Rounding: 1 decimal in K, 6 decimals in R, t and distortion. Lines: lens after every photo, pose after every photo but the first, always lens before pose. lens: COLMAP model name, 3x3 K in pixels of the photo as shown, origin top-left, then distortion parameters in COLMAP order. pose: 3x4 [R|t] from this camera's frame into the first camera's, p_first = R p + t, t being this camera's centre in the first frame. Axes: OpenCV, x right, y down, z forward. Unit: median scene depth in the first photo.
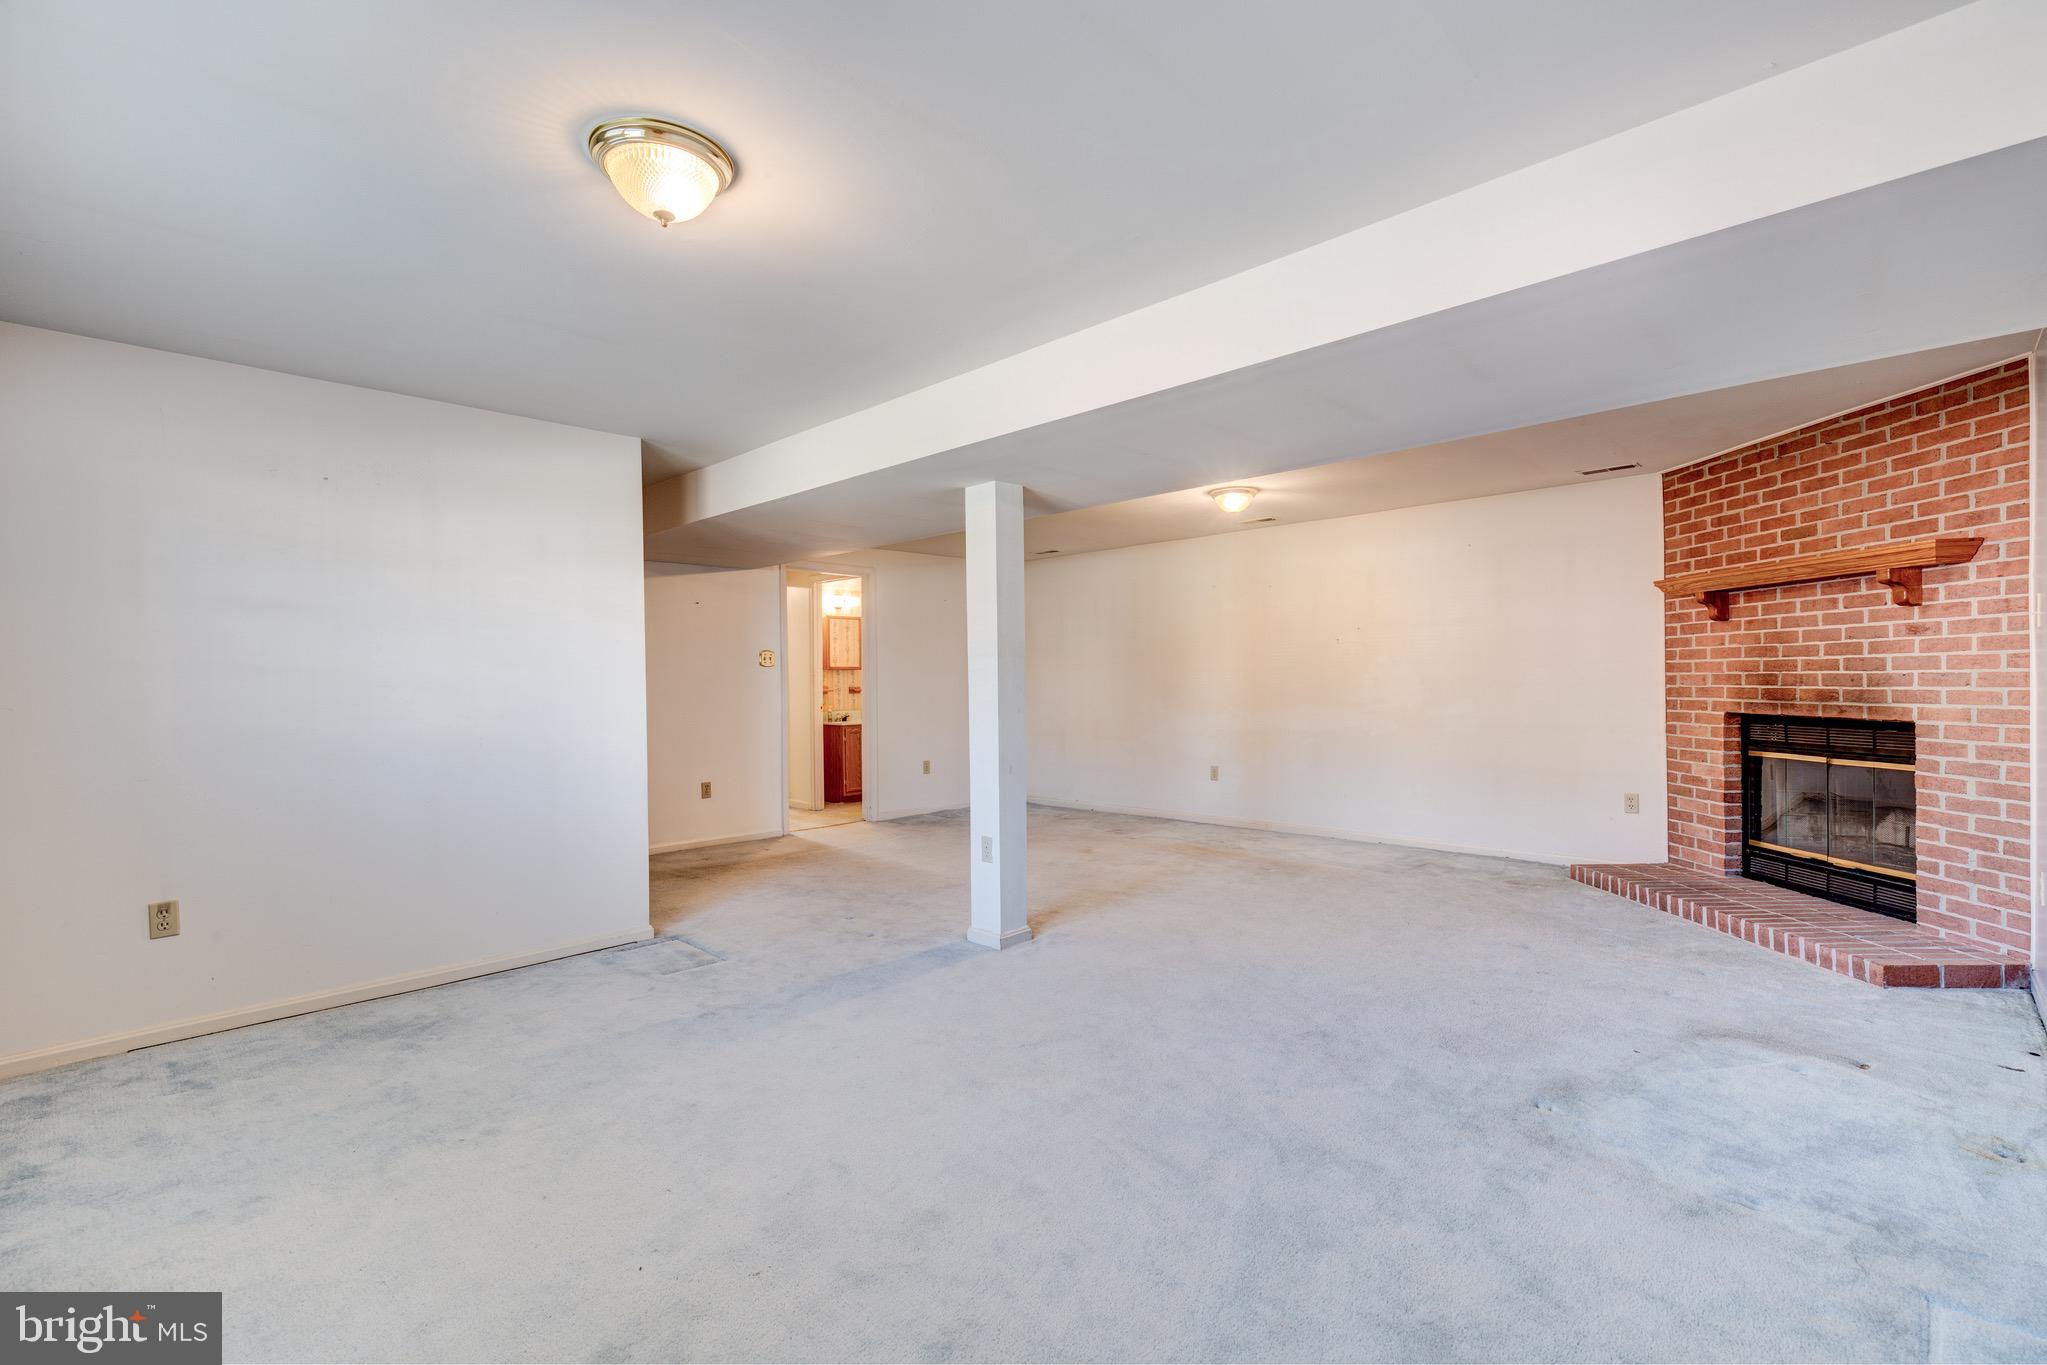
lens RADIAL K [[928.1, 0, 1036.5], [0, 928.1, 681.8], [0, 0, 1]] dist [0.002886, -0.000068]
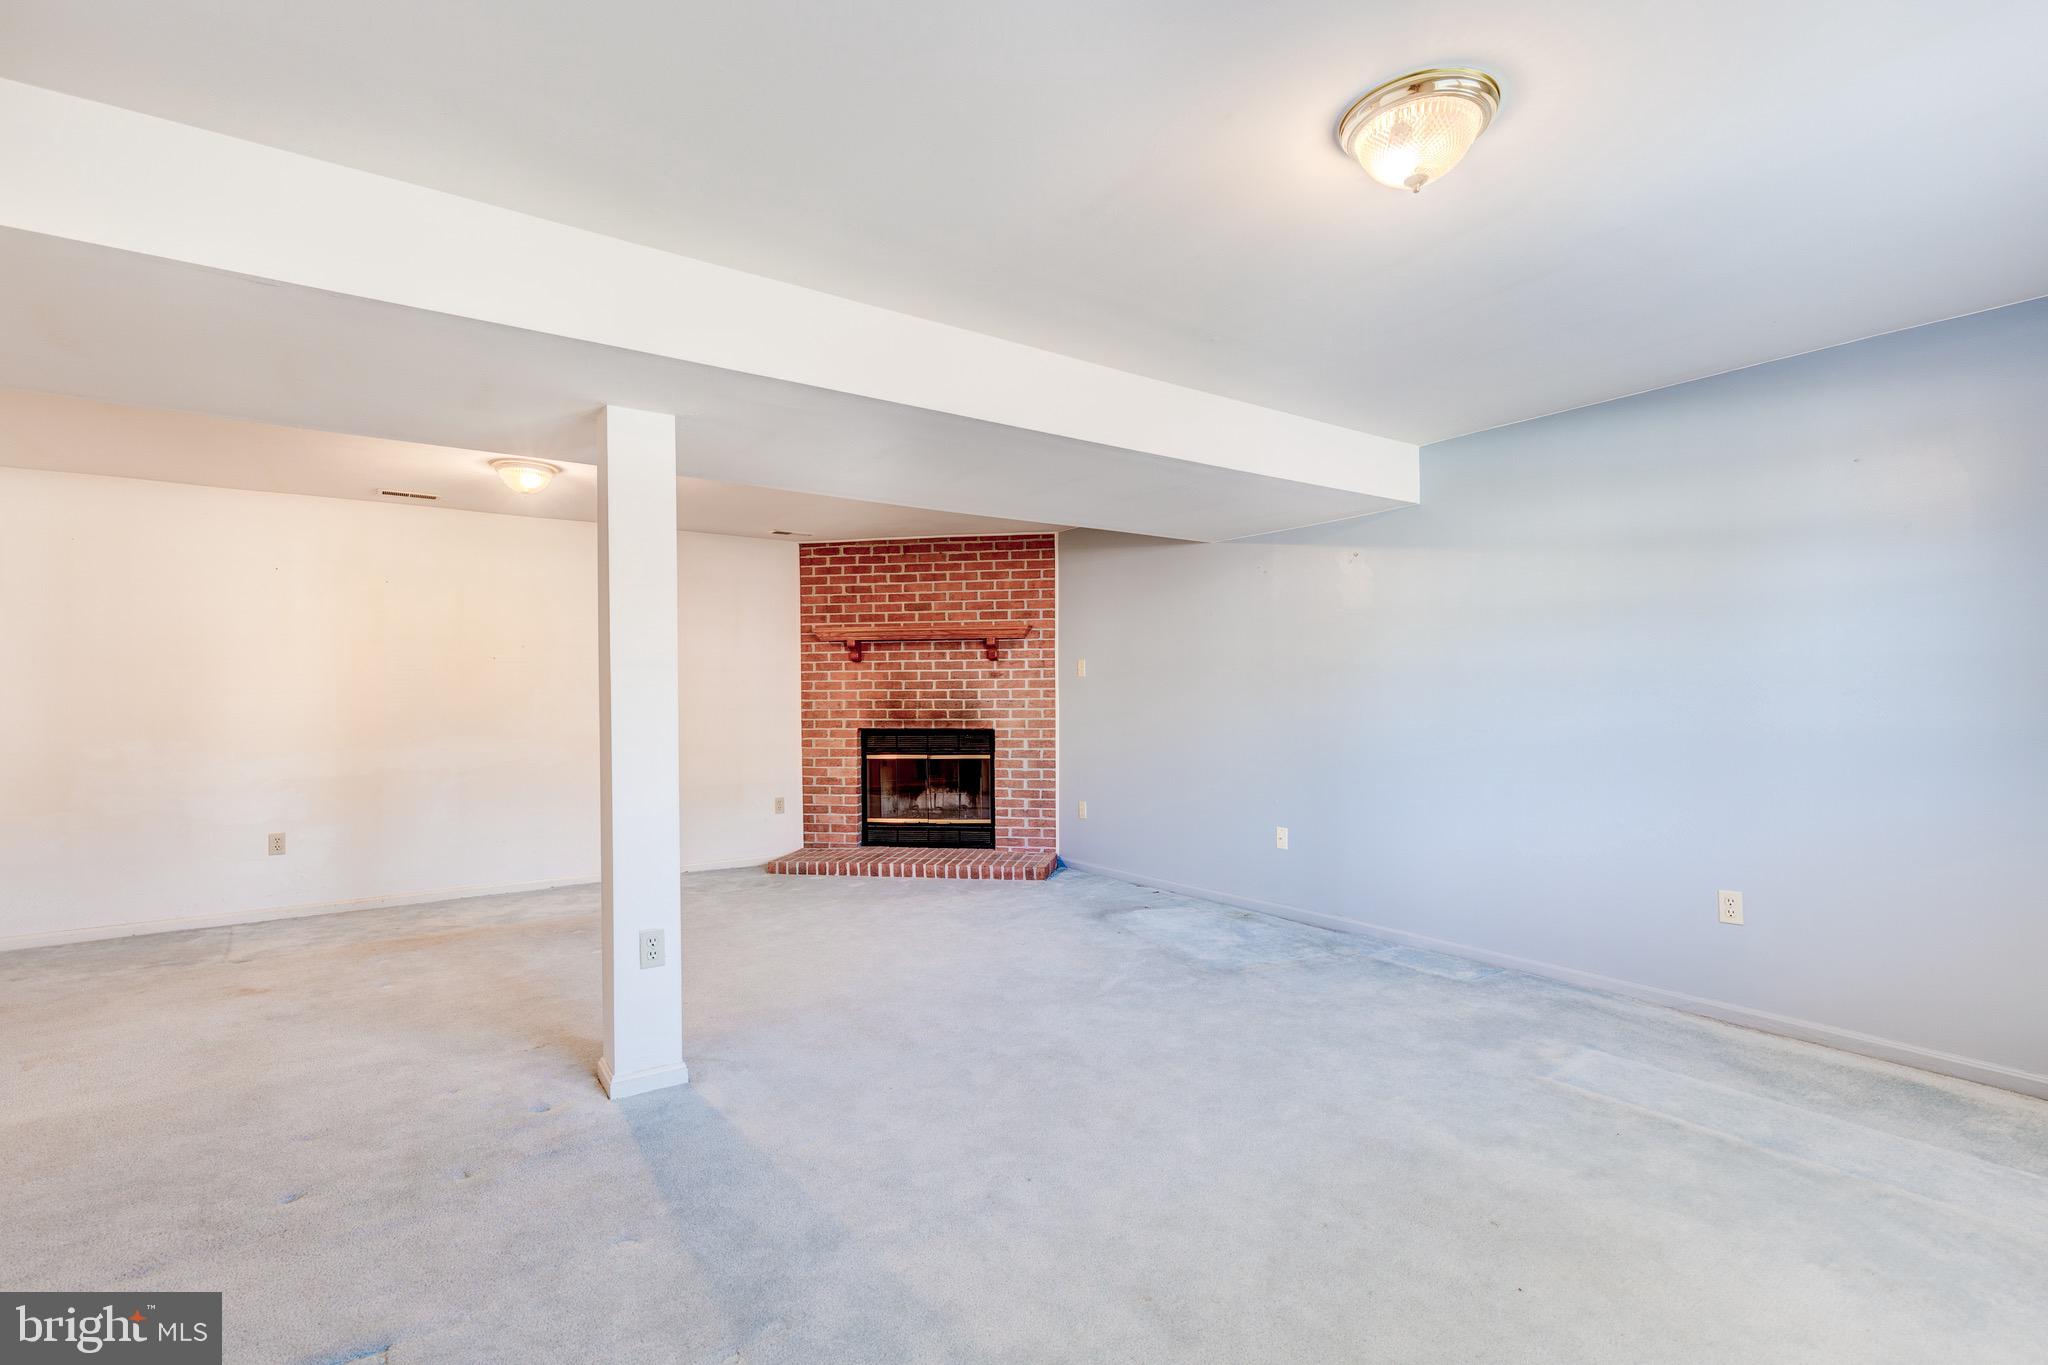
lens RADIAL K [[928.6, 0, 1037.1], [0, 928.6, 681.8], [0, 0, 1]] dist [0.002886, -0.000068]
pose [[0.184121, 0.023933, 0.982612, -0.639056], [0.006512, 0.999652, -0.025569, 0.000863], [-0.982882, 0.011106, 0.183901, 0.550335]]
